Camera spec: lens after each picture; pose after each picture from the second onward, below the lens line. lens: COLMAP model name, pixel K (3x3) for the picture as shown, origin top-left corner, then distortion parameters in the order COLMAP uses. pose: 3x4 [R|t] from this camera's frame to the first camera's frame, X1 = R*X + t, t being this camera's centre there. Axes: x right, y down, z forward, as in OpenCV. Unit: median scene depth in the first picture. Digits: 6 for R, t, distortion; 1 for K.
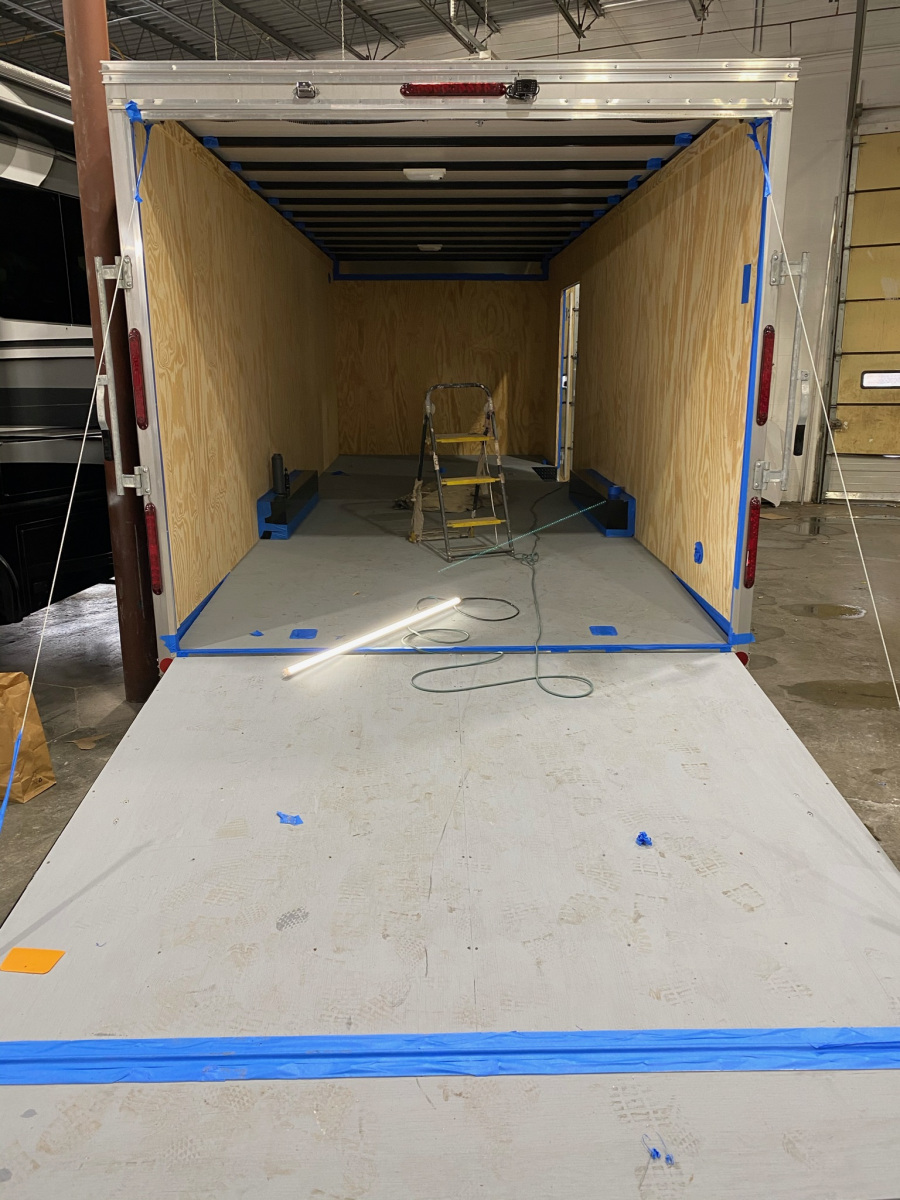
lens RADIAL K [[899.8, 0, 451.1], [0, 899.8, 597.9], [0, 0, 1]] dist [0.035476, -0.034195]
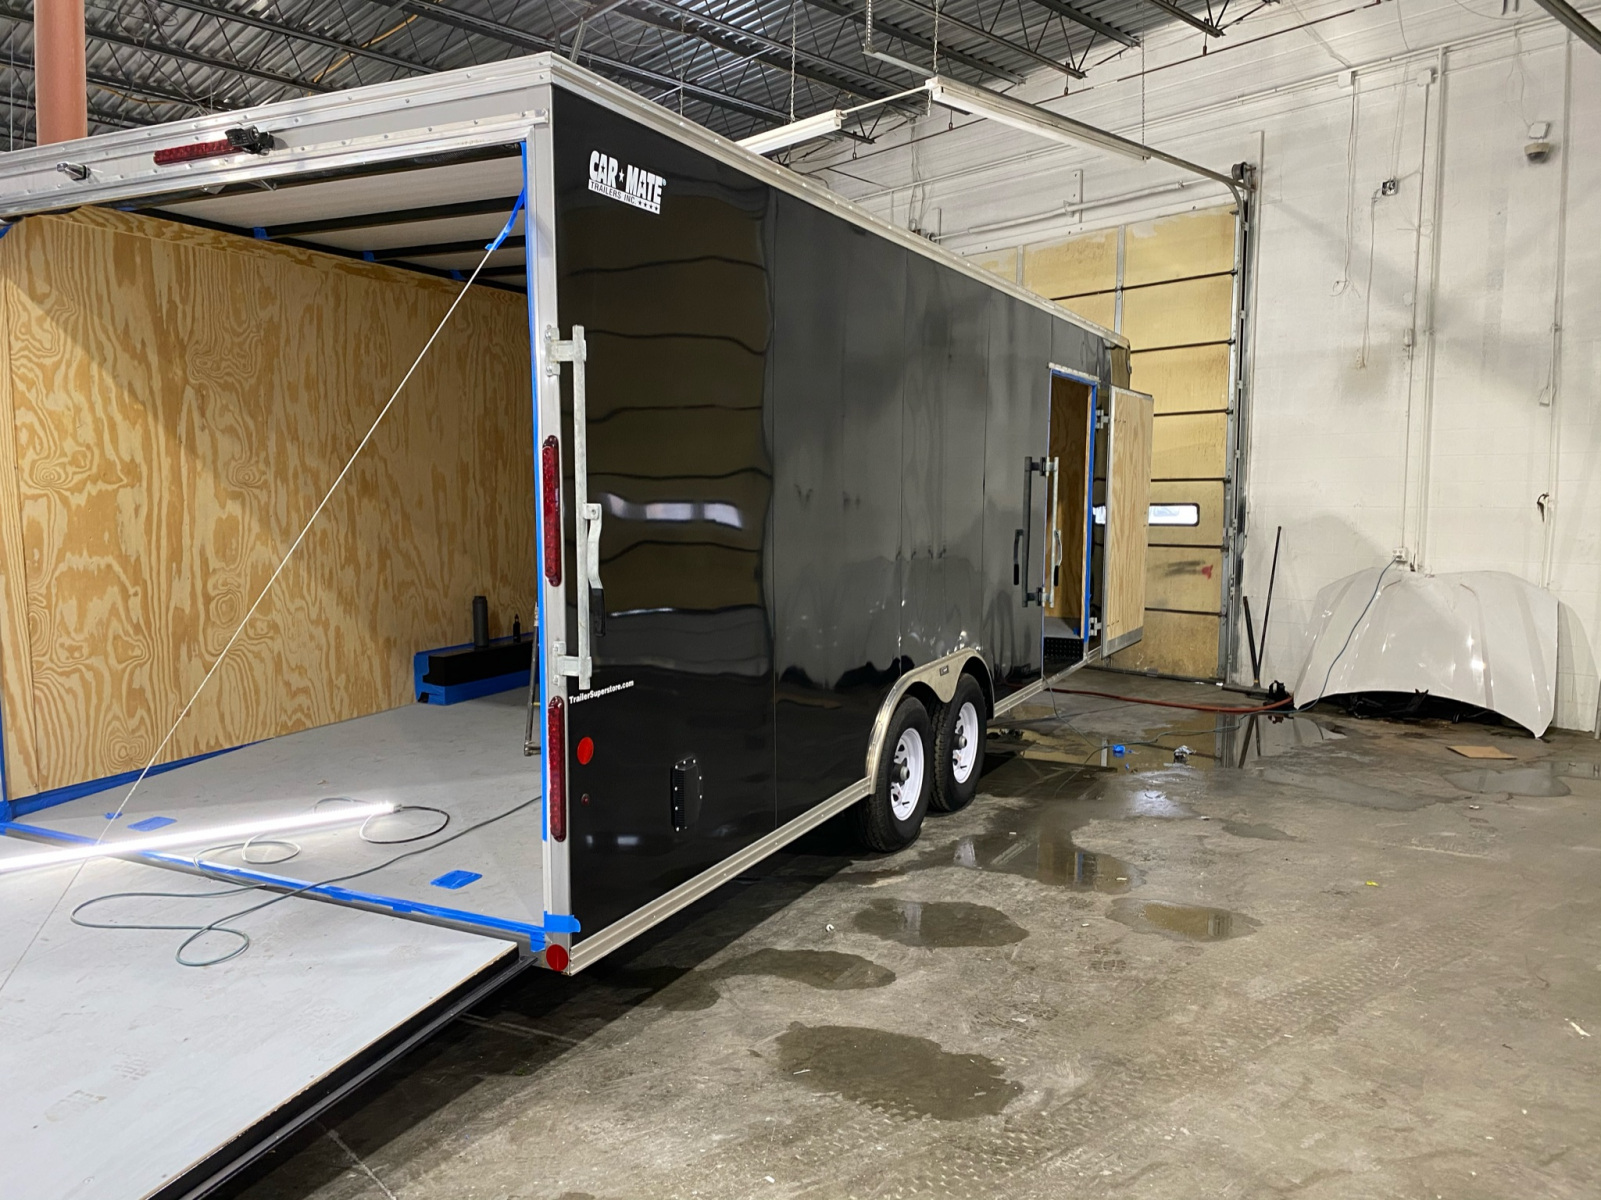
lens RADIAL K [[1200.4, 0, 800.3], [0, 1200.4, 611.1], [0, 0, 1]] dist [0.035476, -0.034195]
pose [[0.892672, 0.055657, -0.447256, 0.783502], [-0.121722, 0.985242, -0.120339, -0.082324], [0.433958, 0.161864, 0.886273, 0.289479]]
